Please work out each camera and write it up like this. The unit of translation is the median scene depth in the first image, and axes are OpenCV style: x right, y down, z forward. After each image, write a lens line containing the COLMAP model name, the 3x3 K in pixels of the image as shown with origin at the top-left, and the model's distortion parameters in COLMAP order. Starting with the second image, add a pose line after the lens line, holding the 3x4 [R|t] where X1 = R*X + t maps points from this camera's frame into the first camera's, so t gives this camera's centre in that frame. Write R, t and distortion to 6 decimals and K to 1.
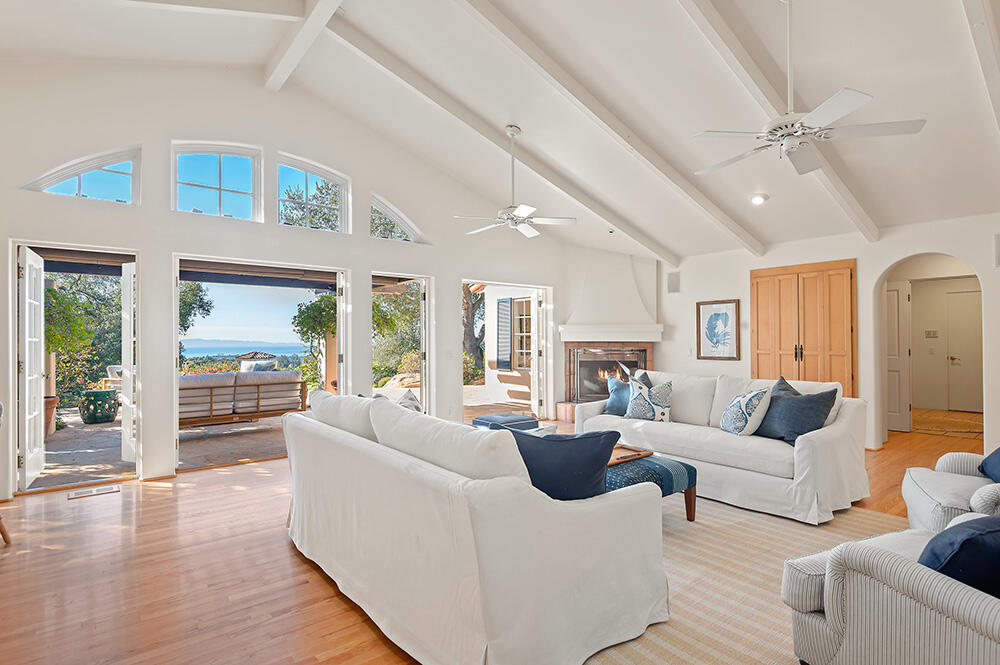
lens RADIAL K [[508.5, 0, 504.2], [0, 508.5, 336.4], [0, 0, 1]] dist [0.038184, -0.000749]
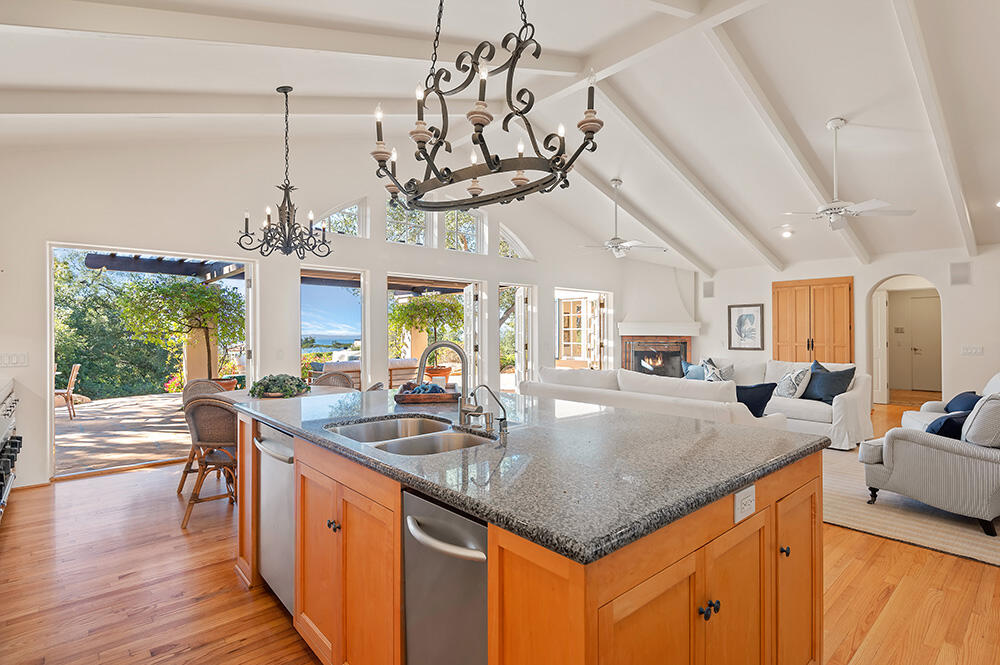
lens RADIAL K [[508.5, 0, 503.8], [0, 508.5, 330.3], [0, 0, 1]] dist [0.038184, -0.000749]
pose [[0.998498, 0.002183, 0.054736, -0.273874], [-0.002291, 0.999996, 0.001909, -0.005842], [-0.054732, -0.002031, 0.998499, -0.273640]]
